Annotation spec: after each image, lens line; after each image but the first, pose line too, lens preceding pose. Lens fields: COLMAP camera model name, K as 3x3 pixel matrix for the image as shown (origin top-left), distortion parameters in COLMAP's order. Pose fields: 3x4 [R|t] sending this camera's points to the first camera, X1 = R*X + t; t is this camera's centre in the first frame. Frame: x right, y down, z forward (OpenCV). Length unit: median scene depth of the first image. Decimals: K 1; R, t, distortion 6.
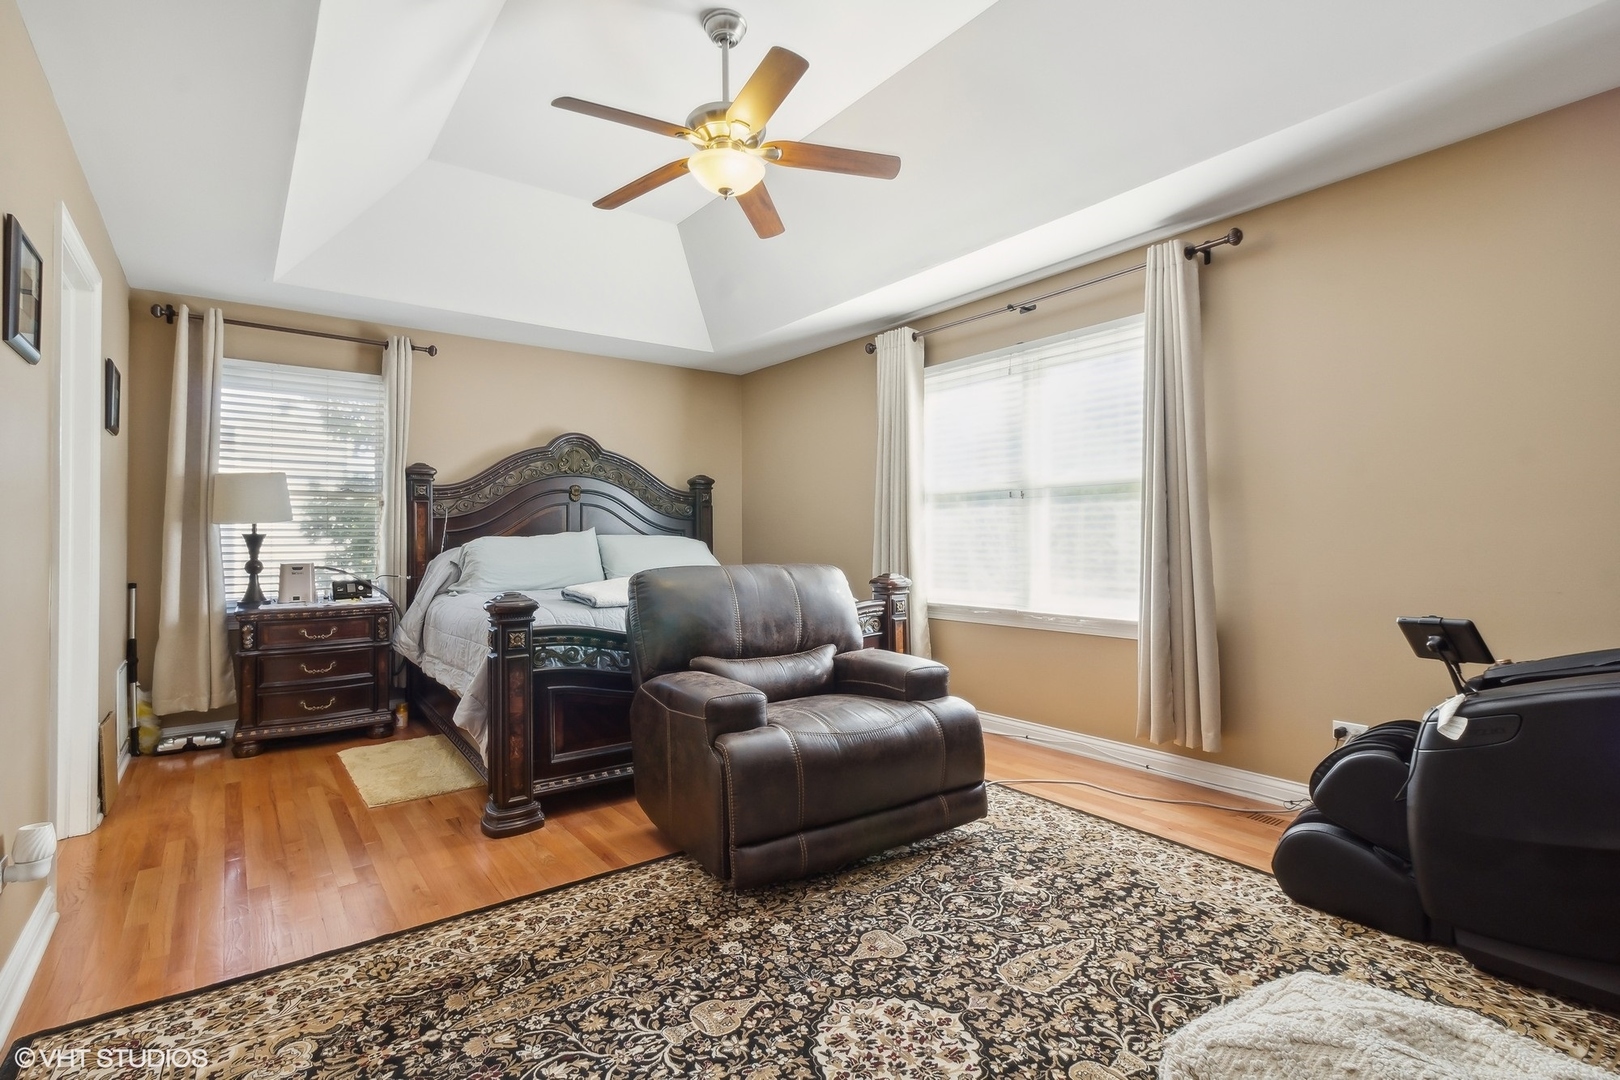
lens RADIAL K [[761.6, 0, 802.6], [0, 761.6, 536.9], [0, 0, 1]] dist [0.000369, 0.000297]
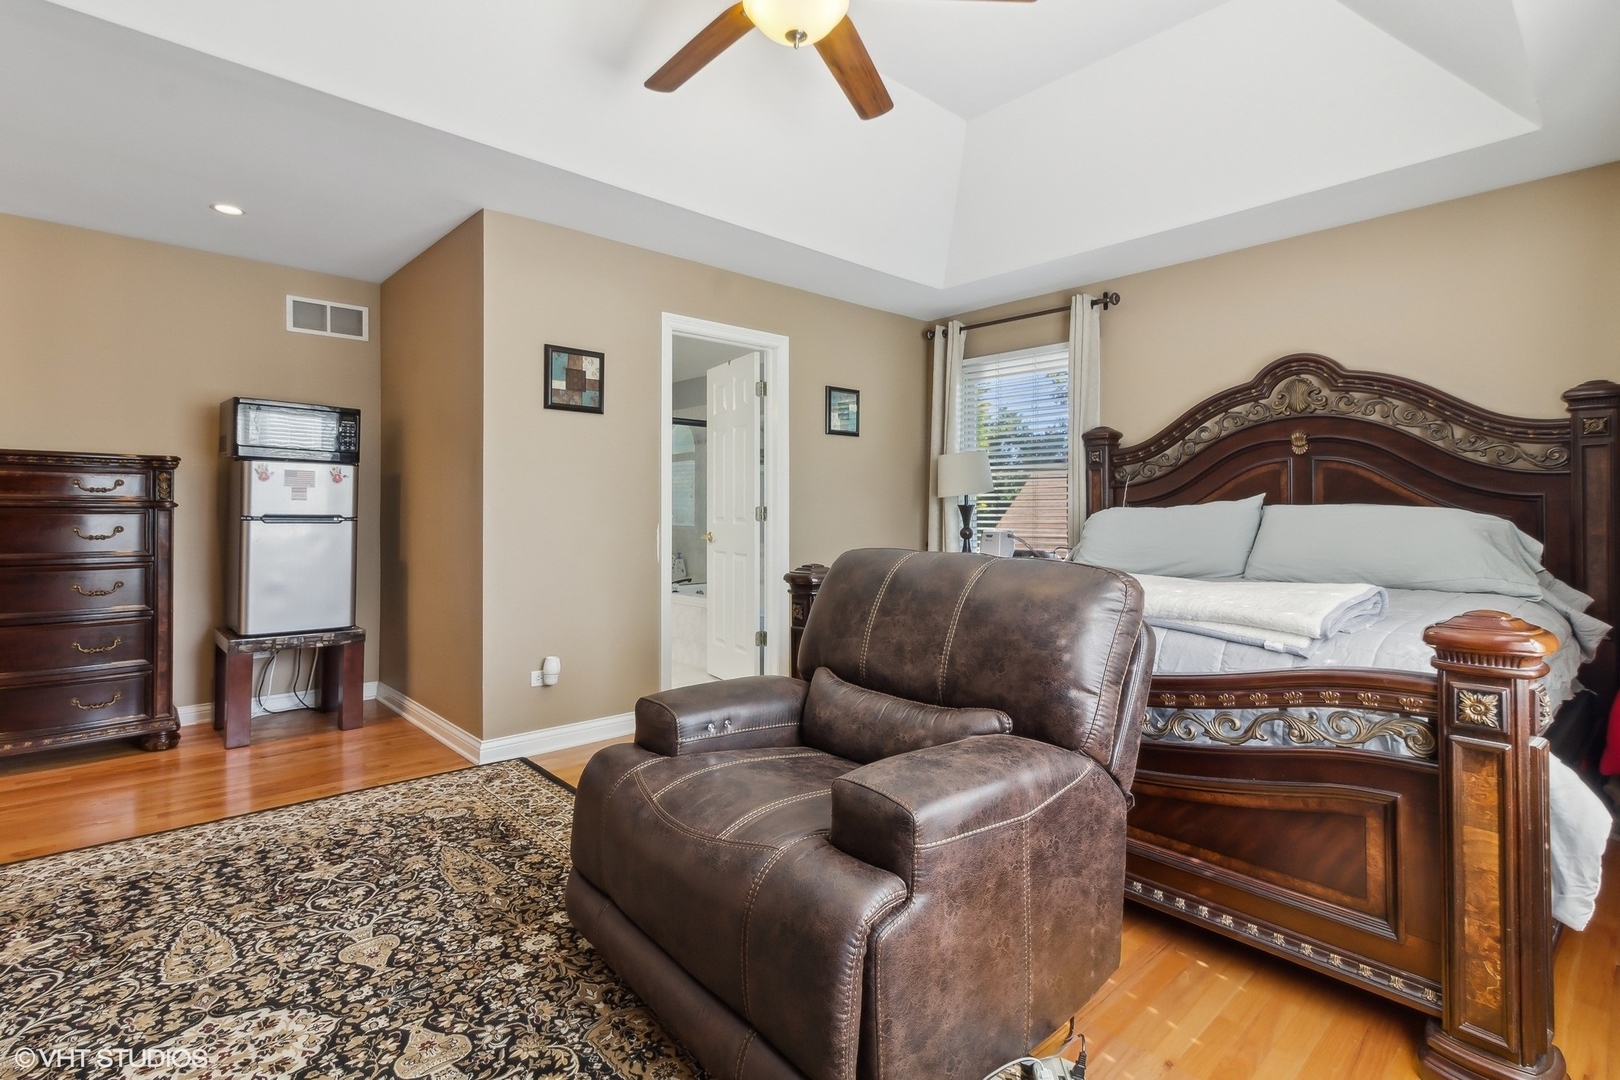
lens RADIAL K [[761.6, 0, 803.5], [0, 761.6, 530.9], [0, 0, 1]] dist [0.000369, 0.000297]
pose [[0.104869, 0.032860, -0.993943, 0.949092], [0.001341, 0.999448, 0.033183, -0.005460], [0.994485, -0.004813, 0.104767, 1.401810]]
